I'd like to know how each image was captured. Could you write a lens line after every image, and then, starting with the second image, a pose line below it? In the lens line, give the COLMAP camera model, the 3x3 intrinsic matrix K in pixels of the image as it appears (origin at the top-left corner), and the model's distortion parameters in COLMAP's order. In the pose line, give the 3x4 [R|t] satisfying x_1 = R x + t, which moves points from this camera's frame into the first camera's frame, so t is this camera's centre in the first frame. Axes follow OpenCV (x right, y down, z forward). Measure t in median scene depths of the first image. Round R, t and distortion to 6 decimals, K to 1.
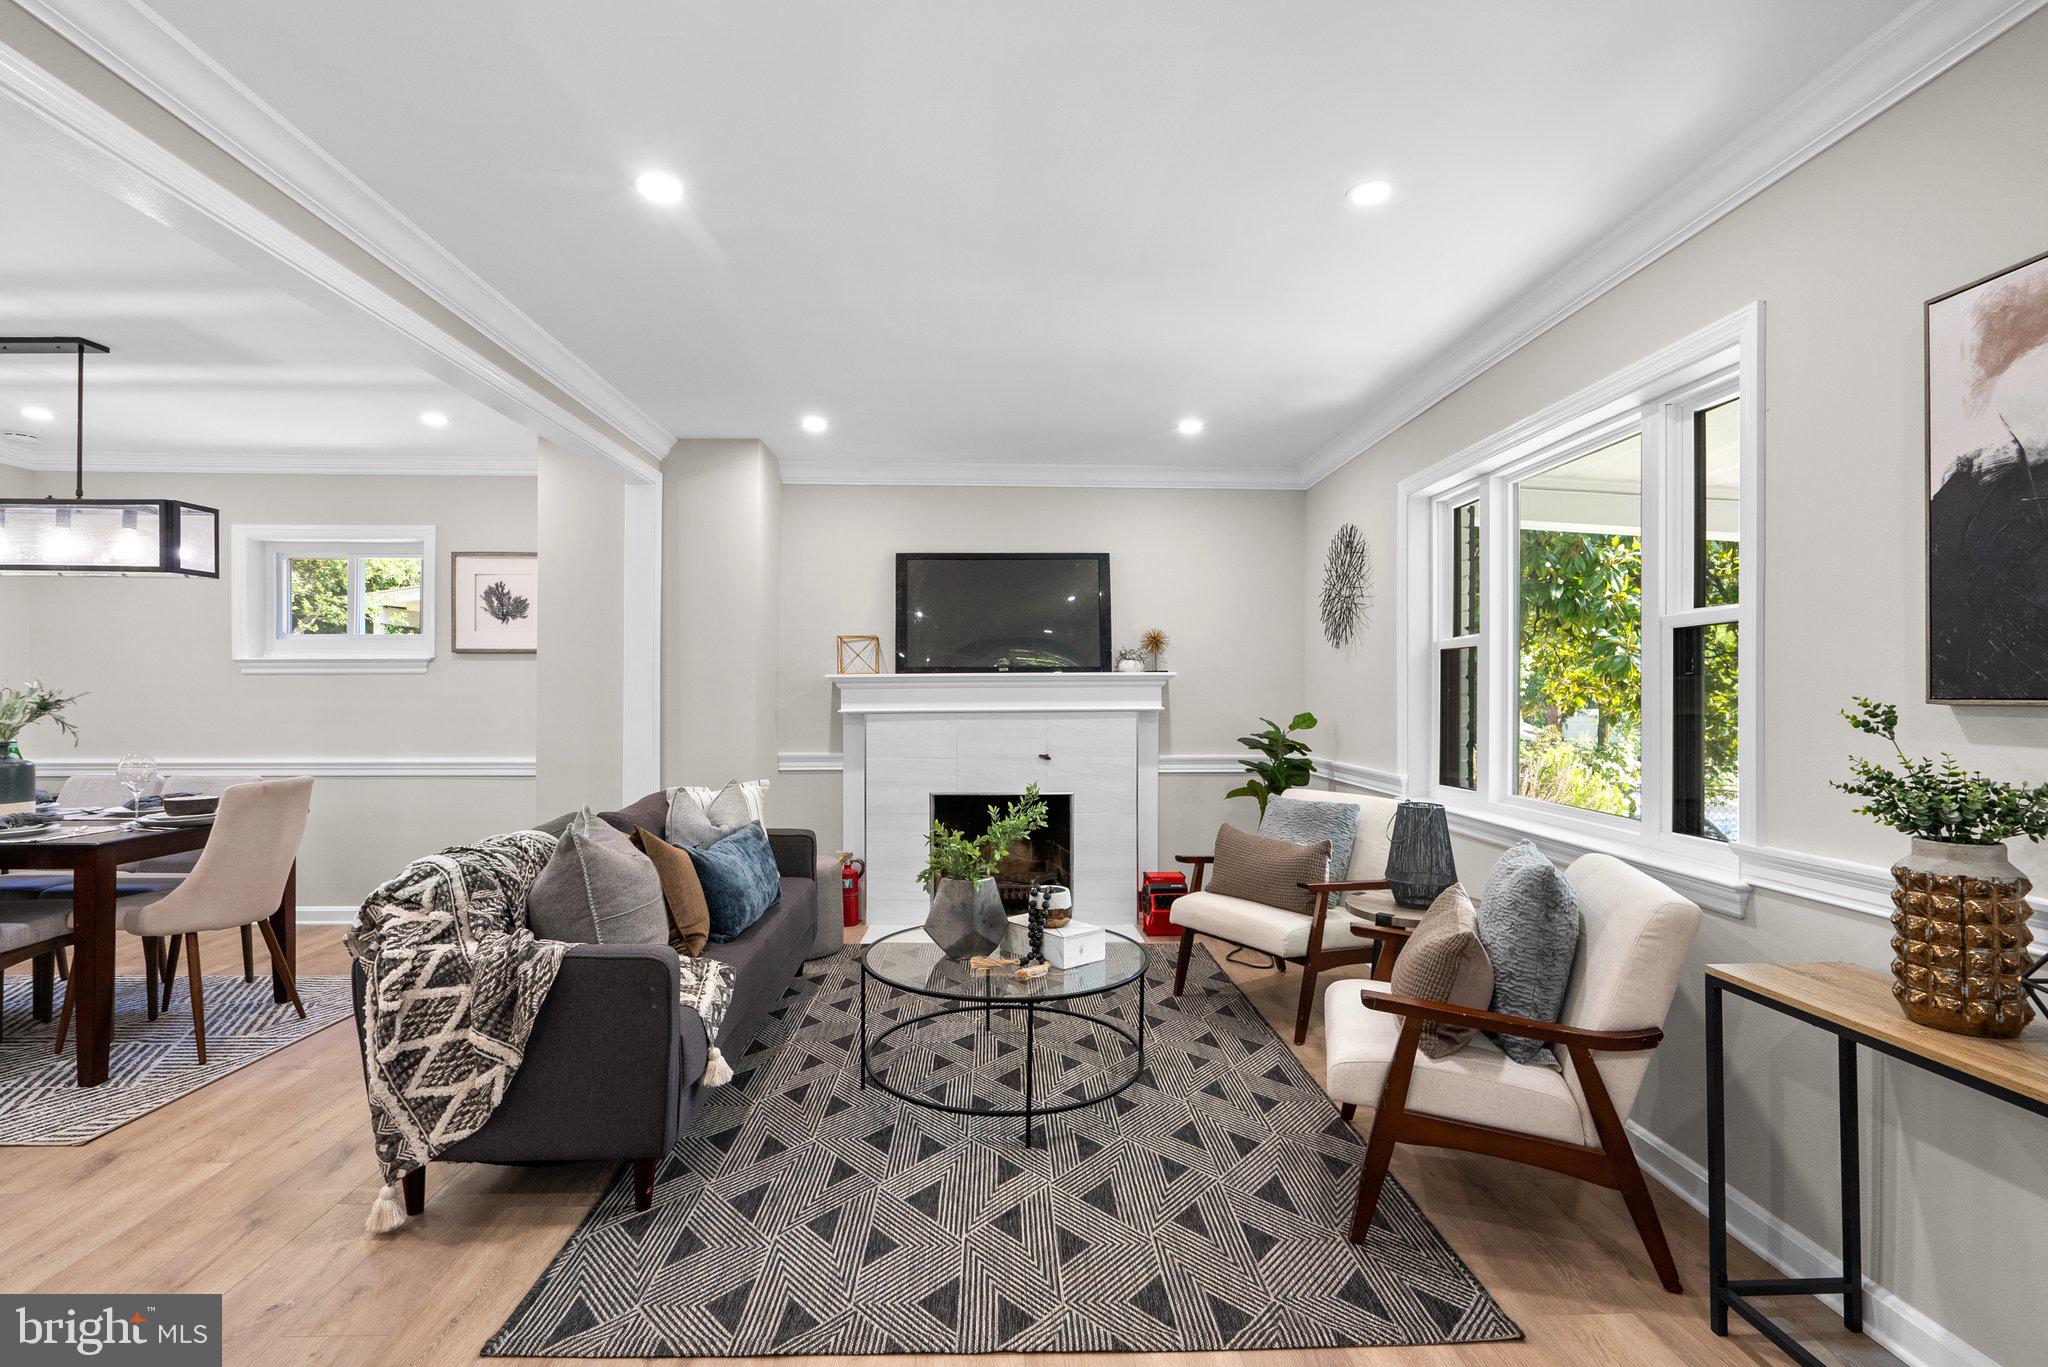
lens RADIAL K [[947.8, 0, 1024.0], [0, 947.8, 683.5], [0, 0, 1]] dist [-0.002049, 0.000131]
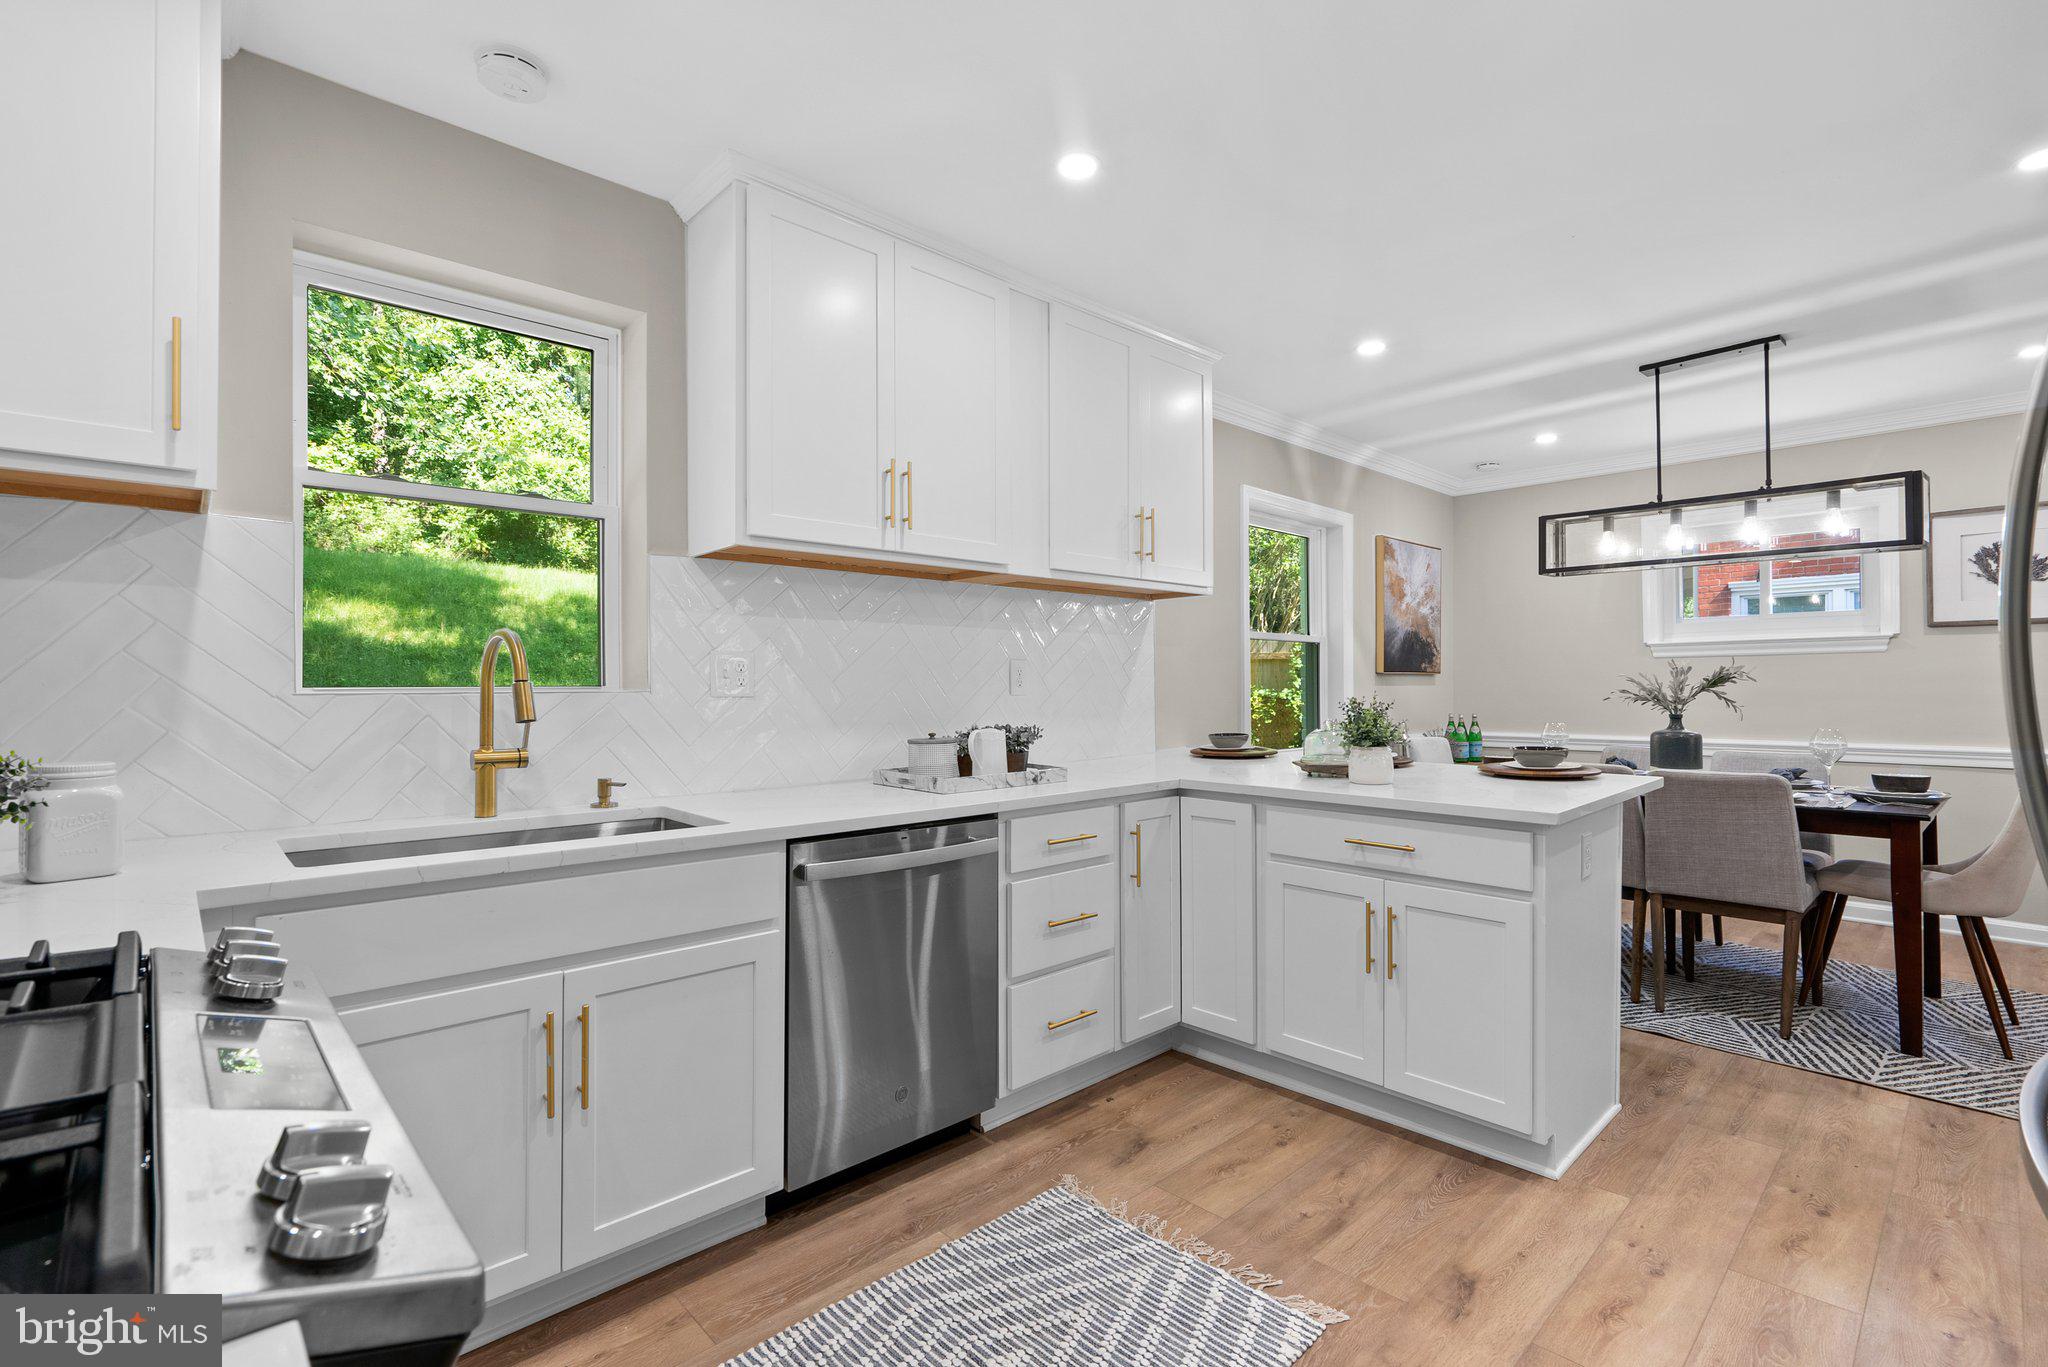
lens RADIAL K [[927.1, 0, 1020.3], [0, 927.1, 676.1], [0, 0, 1]] dist [0.000221, 0.000745]
pose [[0.657850, -0.012749, -0.753041, -0.852282], [0.011640, 0.999909, -0.006760, 0.016532], [0.753059, -0.004318, 0.657938, -0.361816]]
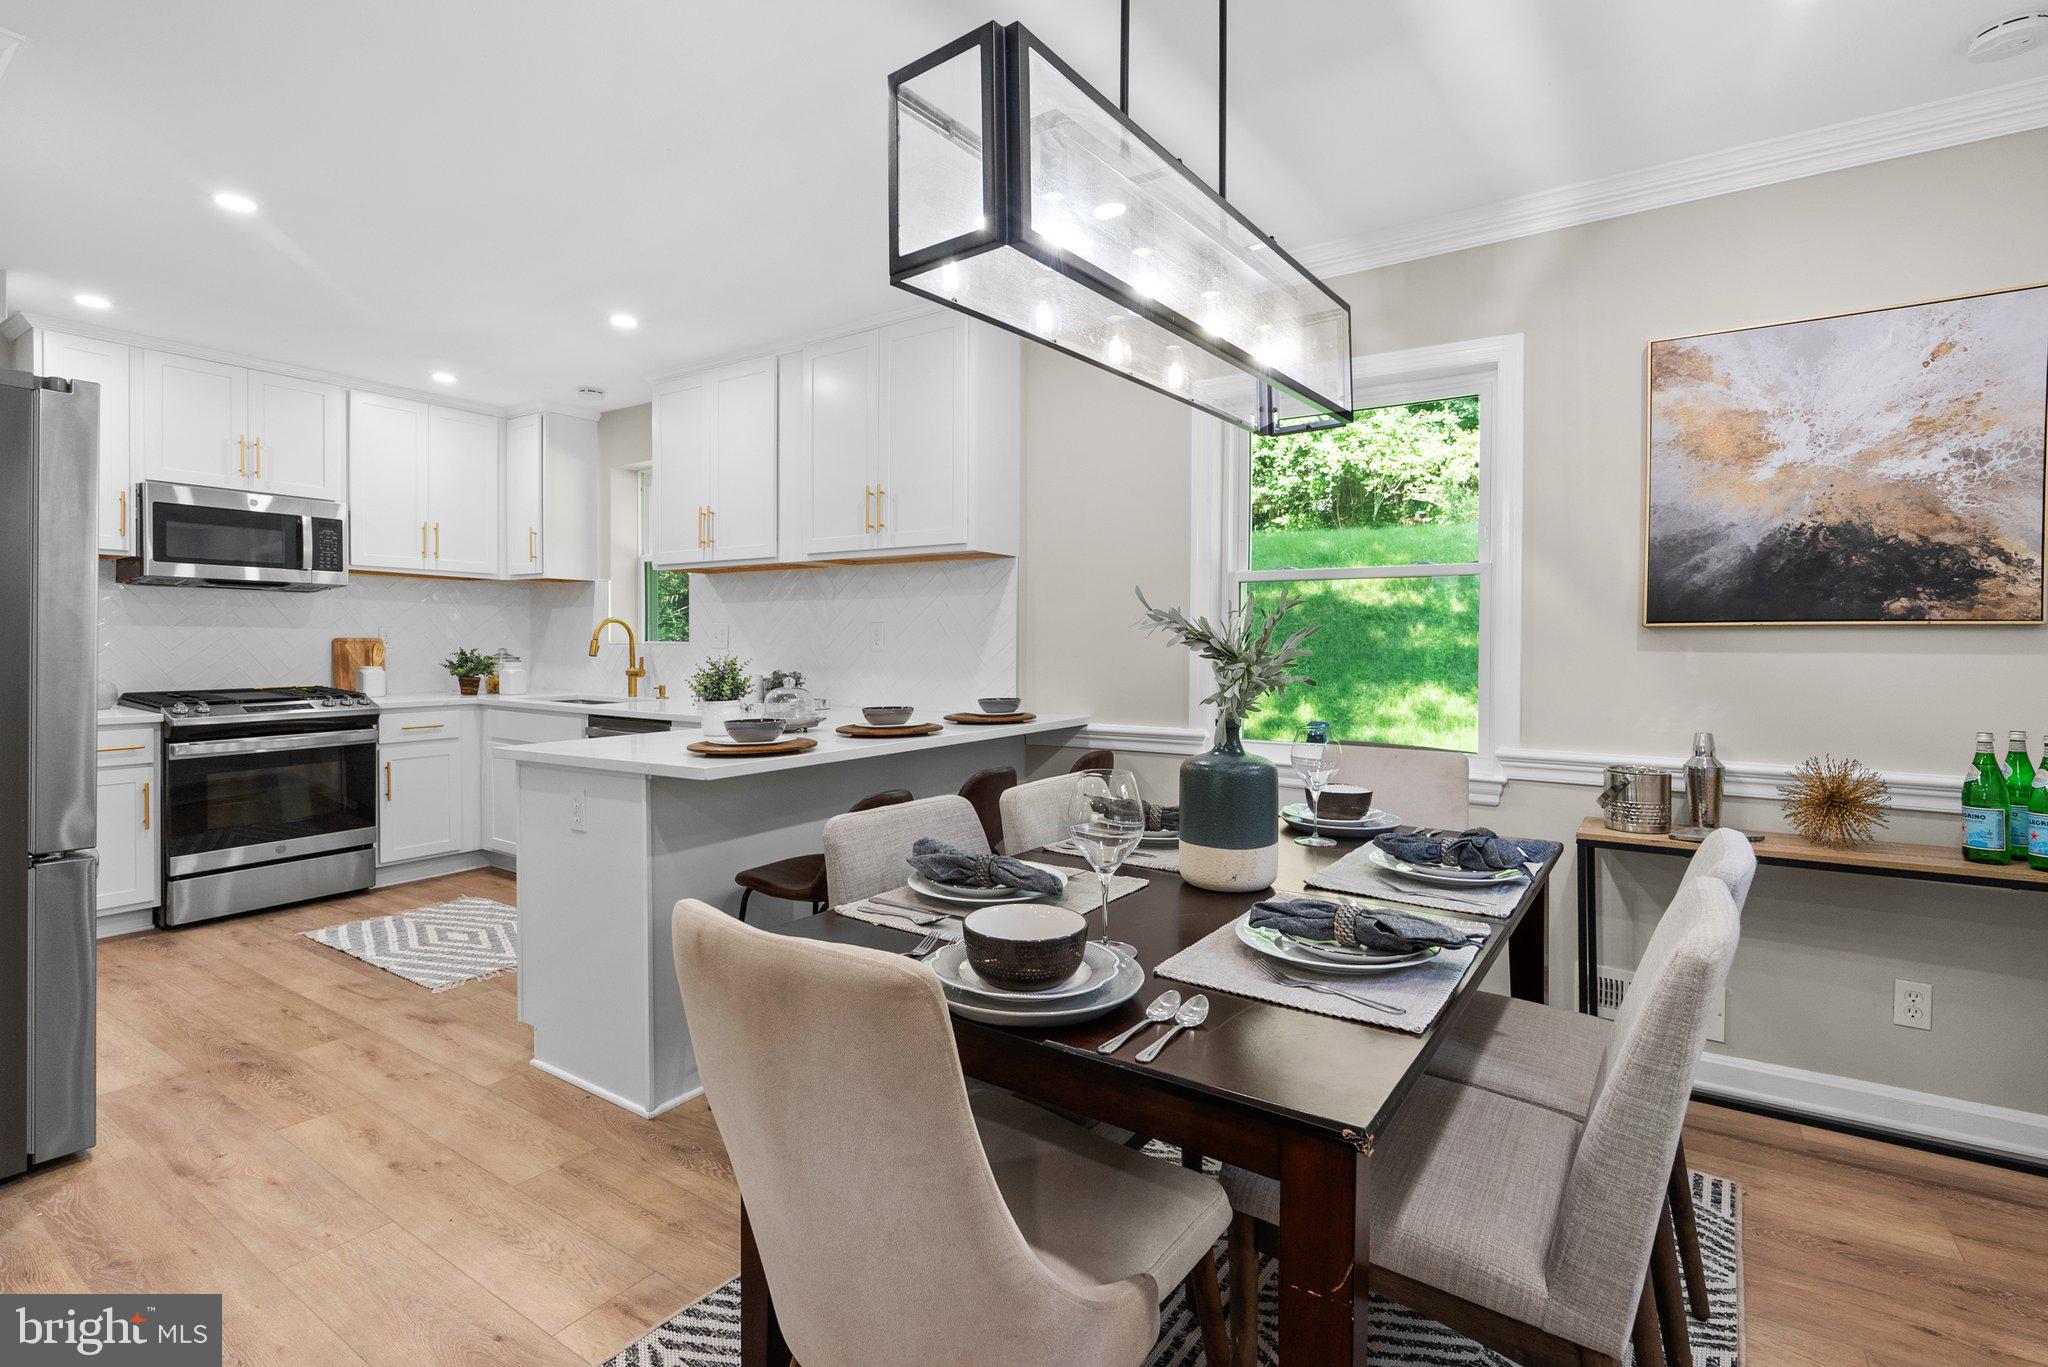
lens RADIAL K [[945.5, 0, 1036.9], [0, 945.5, 657.0], [0, 0, 1]] dist [-0.000818, 0.000345]
pose [[-0.581115, 0.009716, -0.813764, -0.687653], [0.002122, 0.999943, 0.010424, 0.025523], [0.813819, 0.004330, -0.581103, 1.351410]]
